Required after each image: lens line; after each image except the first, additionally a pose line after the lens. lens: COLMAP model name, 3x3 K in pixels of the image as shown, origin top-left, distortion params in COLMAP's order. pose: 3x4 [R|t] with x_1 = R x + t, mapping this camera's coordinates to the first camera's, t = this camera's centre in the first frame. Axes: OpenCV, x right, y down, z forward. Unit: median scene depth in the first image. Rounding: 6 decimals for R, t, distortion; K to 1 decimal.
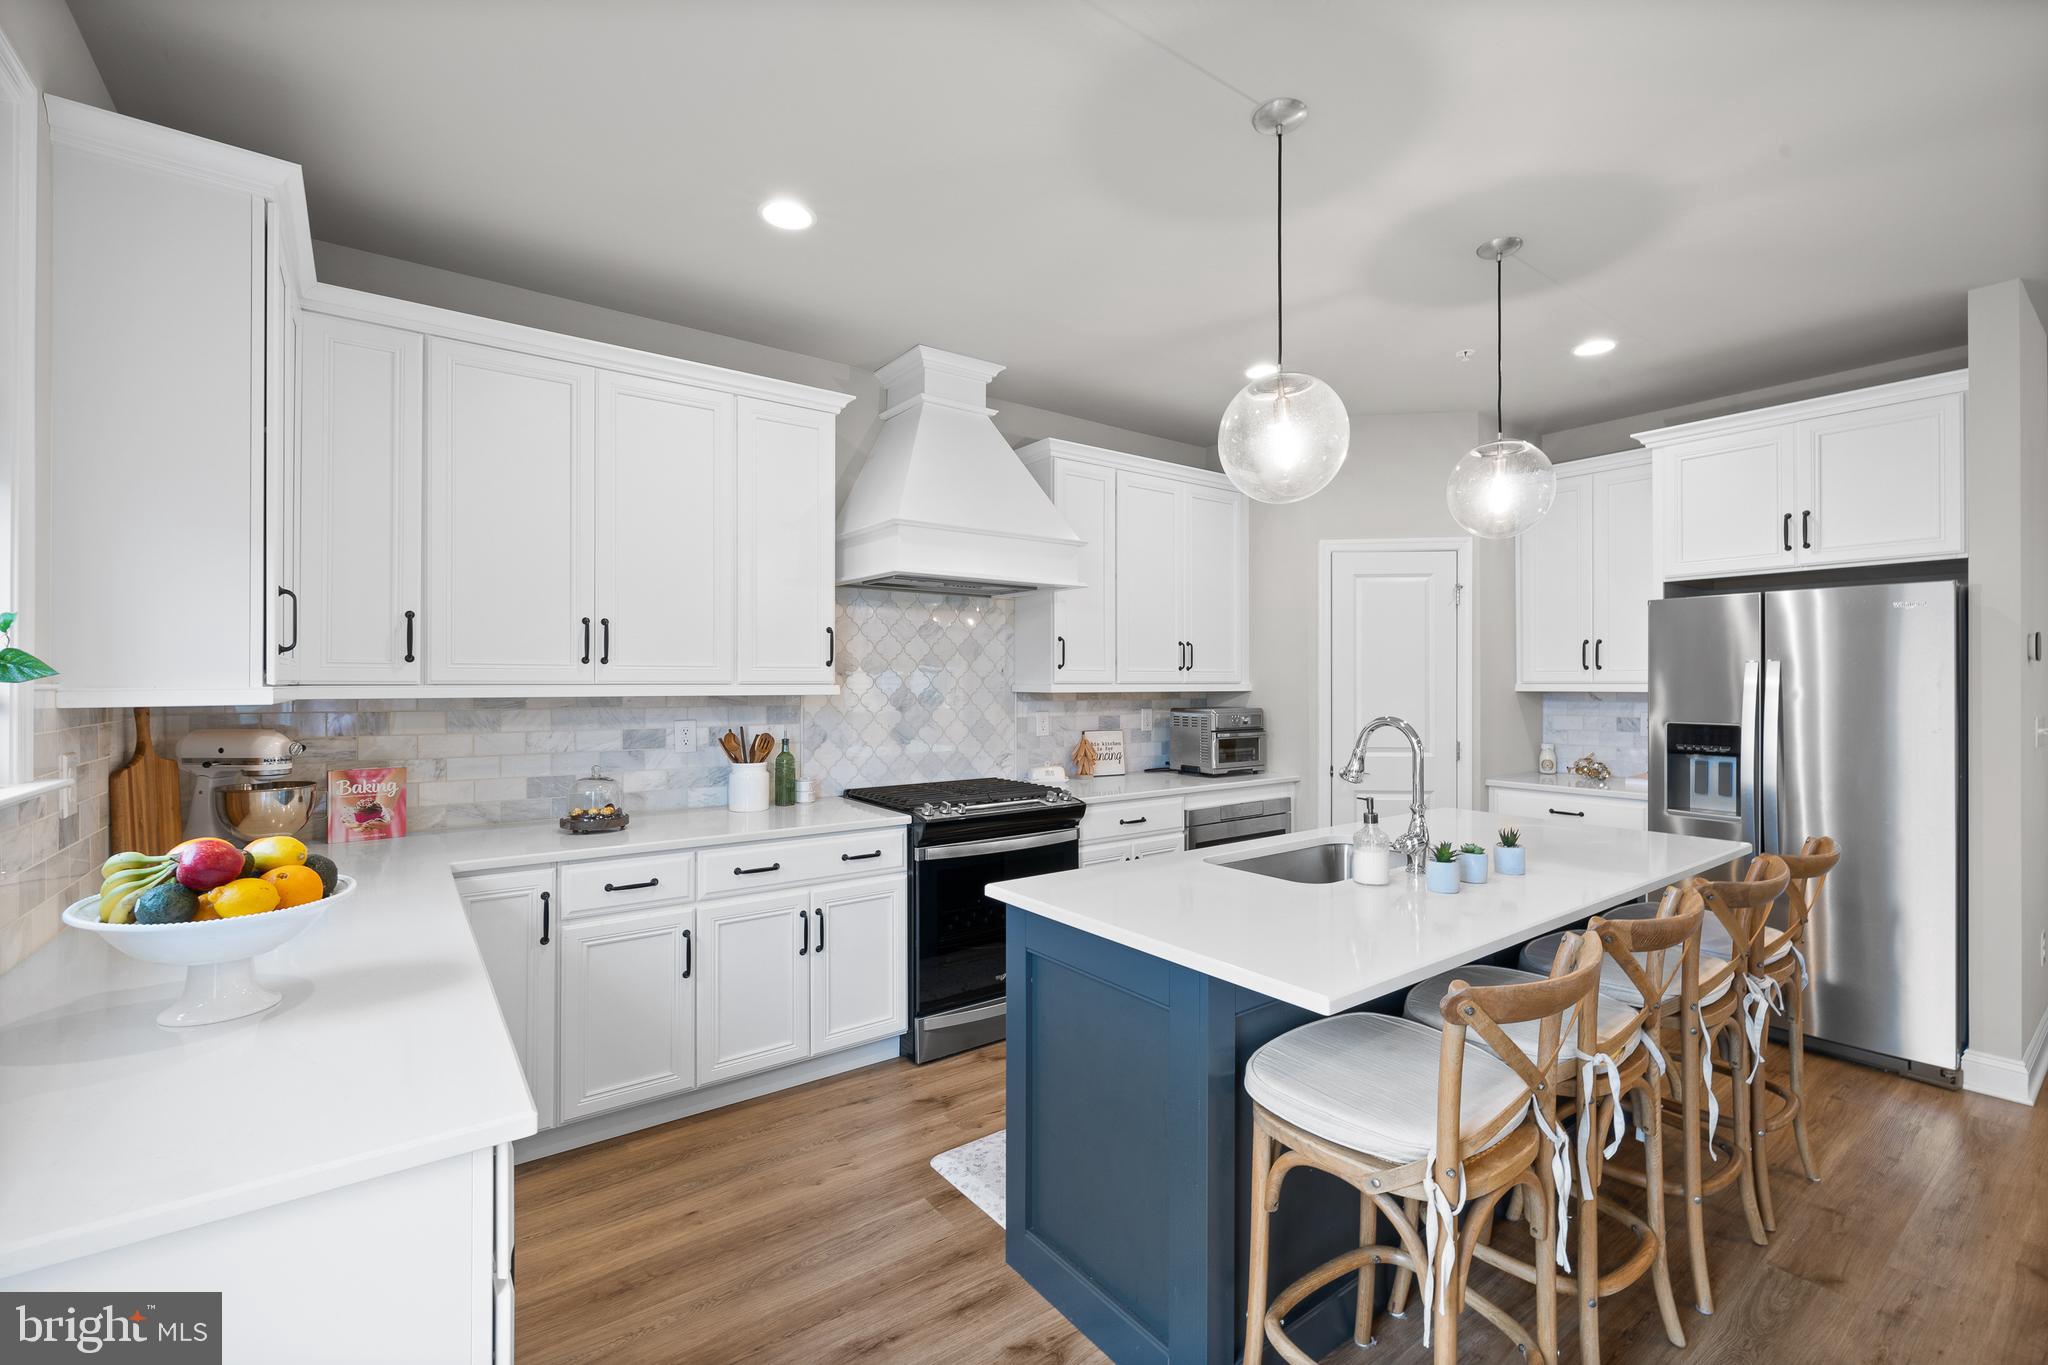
lens RADIAL K [[874.2, 0, 1028.1], [0, 874.2, 674.4], [0, 0, 1]] dist [-0.002306, 0.000996]
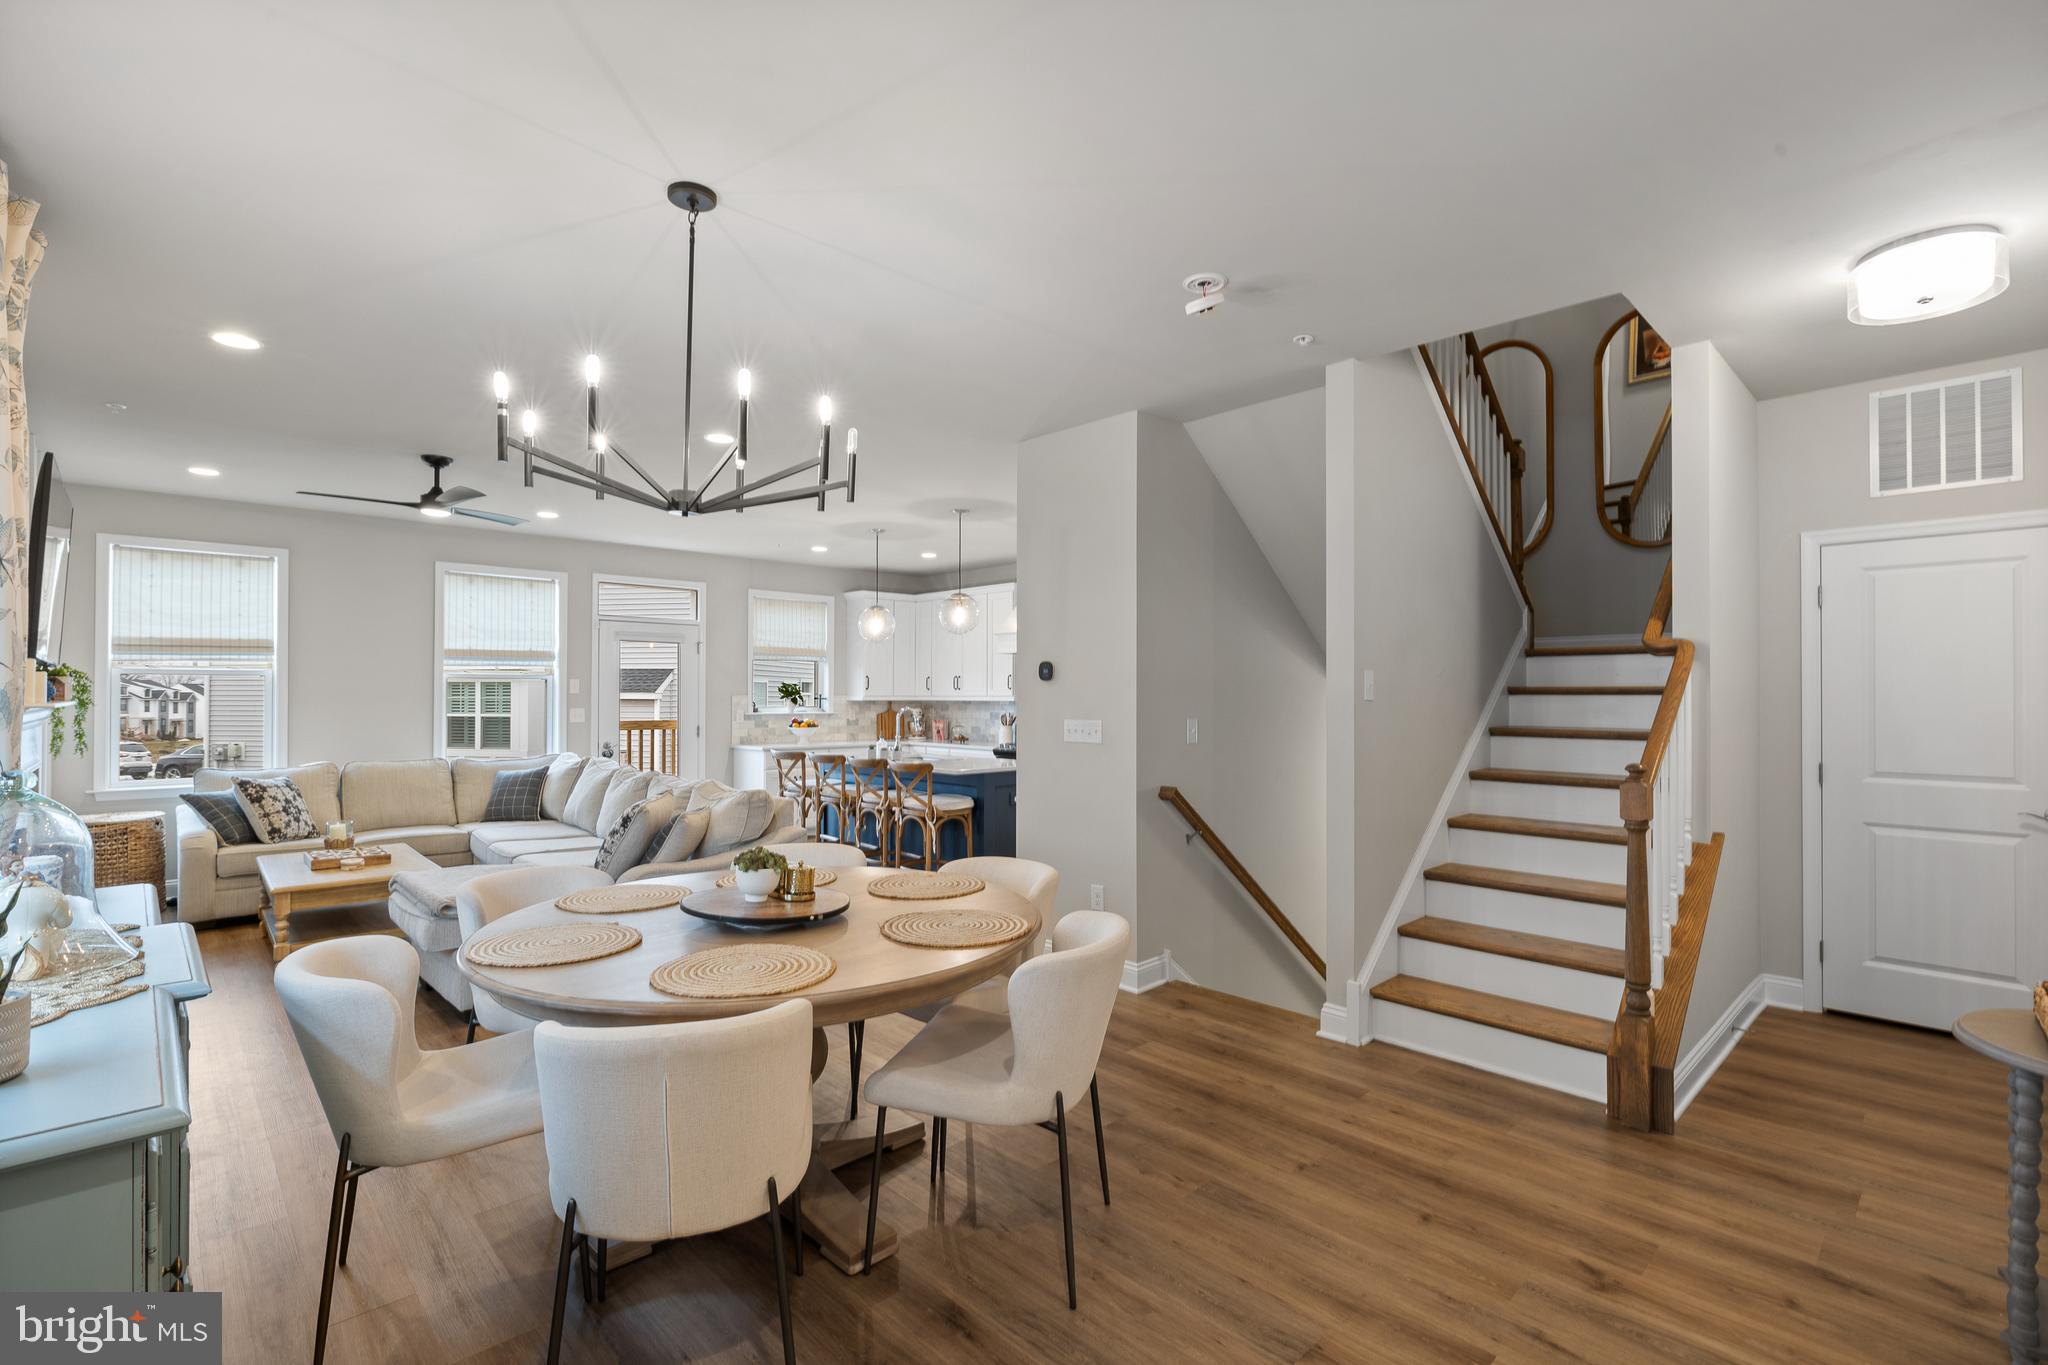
lens RADIAL K [[919.4, 0, 1029.0], [0, 919.4, 684.4], [0, 0, 1]] dist [0.005306, 0.000458]
pose [[0.119835, -0.013005, -0.992709, 2.098012], [0.008370, 0.999892, -0.012089, 0.007430], [0.992759, -0.006860, 0.119930, 0.615400]]
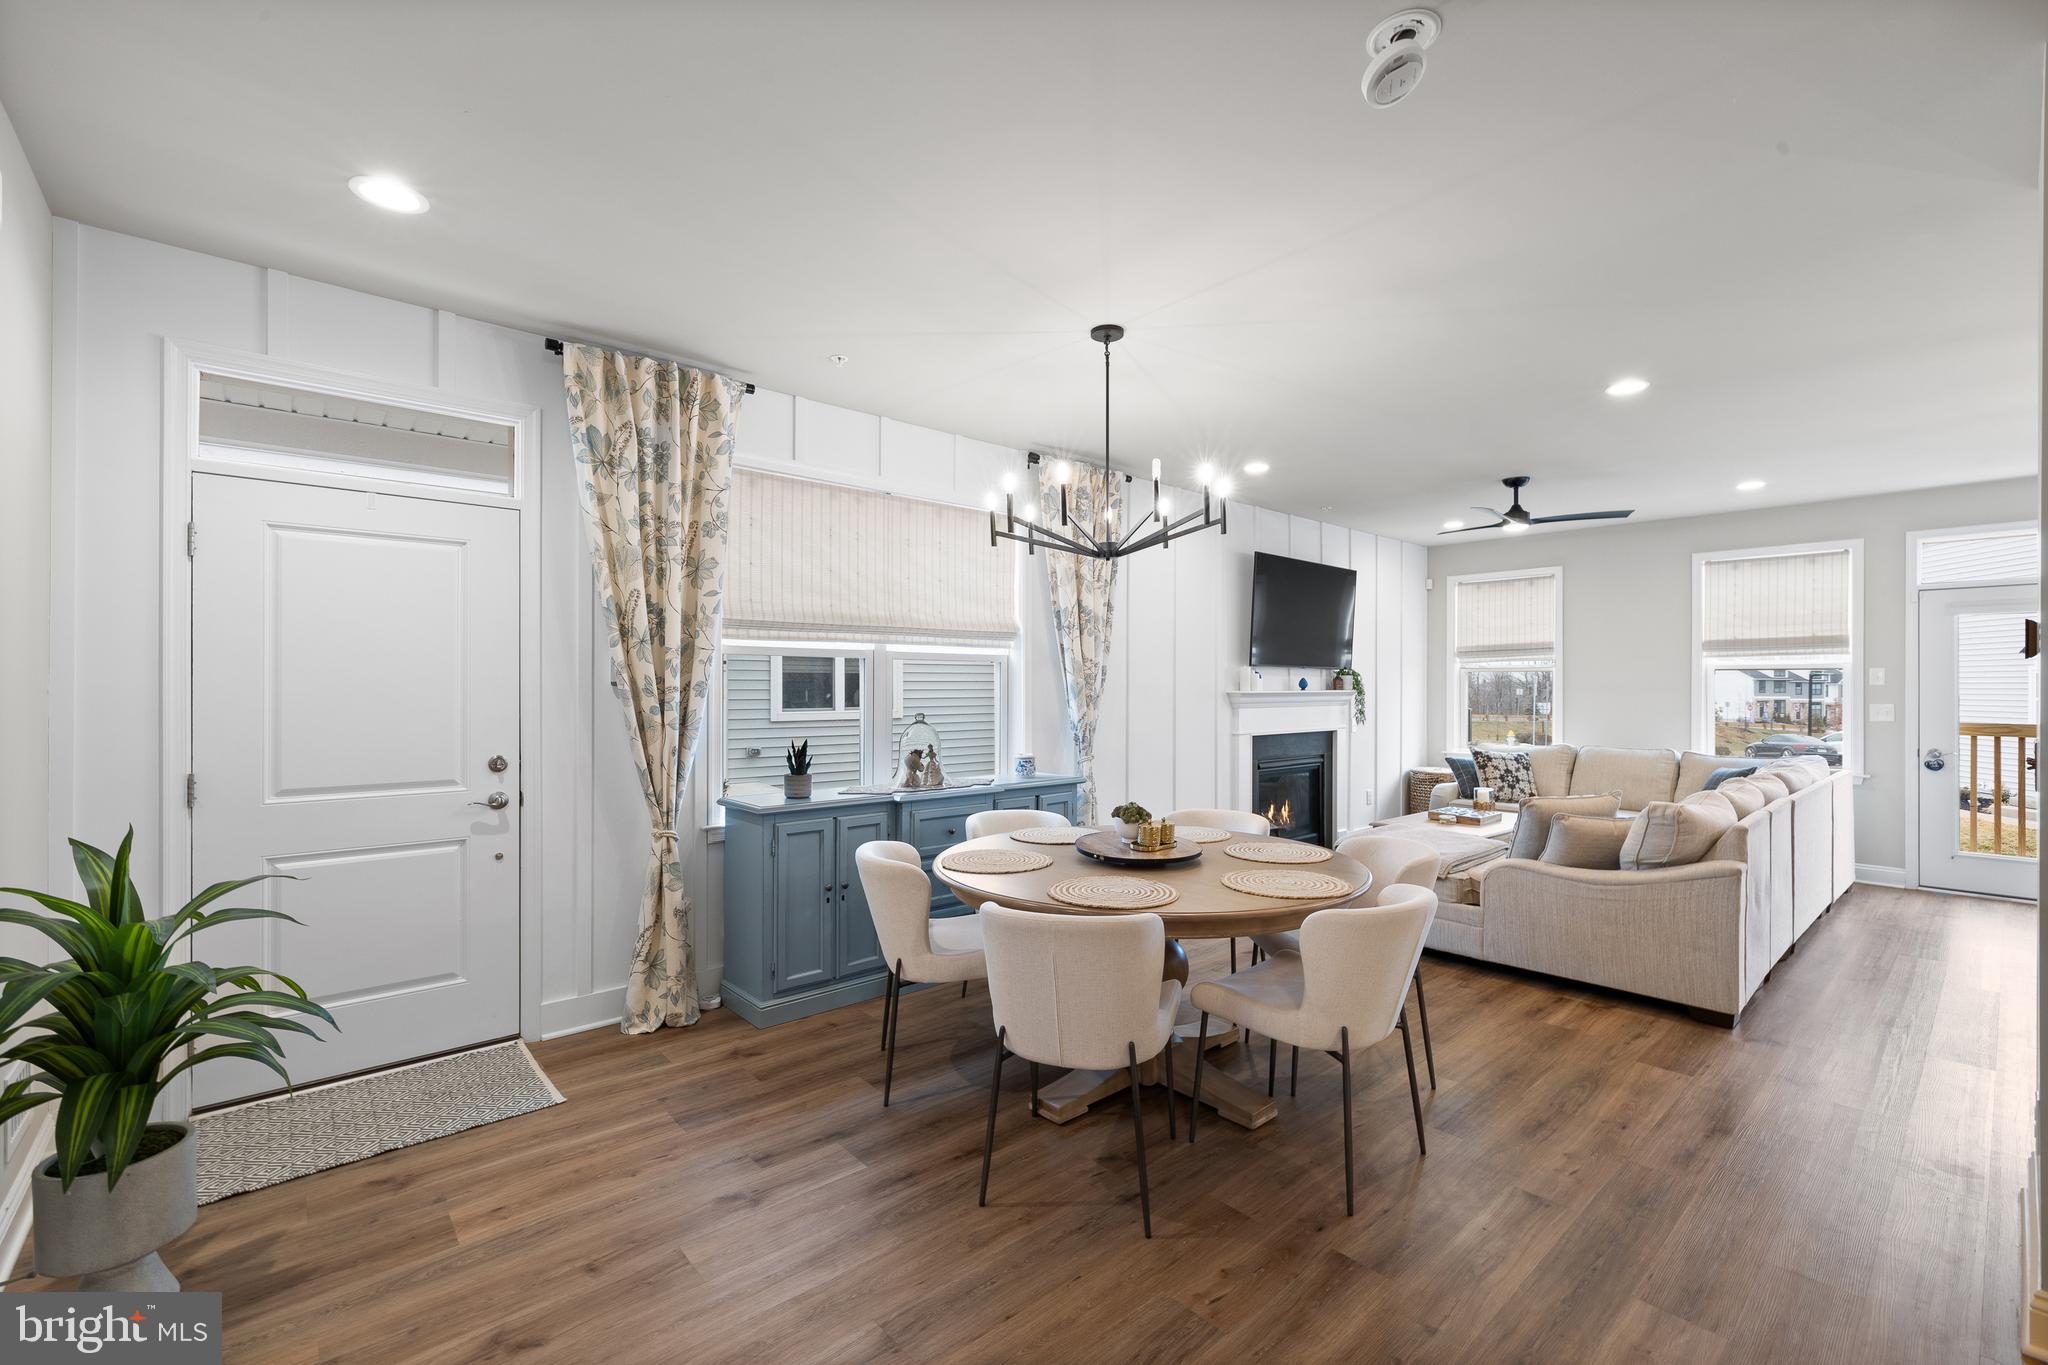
lens RADIAL K [[874.2, 0, 1029.4], [0, 874.2, 687.2], [0, 0, 1]] dist [-0.002306, 0.000996]
pose [[-0.996634, -0.002621, -0.081943, 1.585832], [-0.002270, 0.999988, -0.004380, 0.006969], [0.081953, -0.004180, -0.996627, 1.304578]]
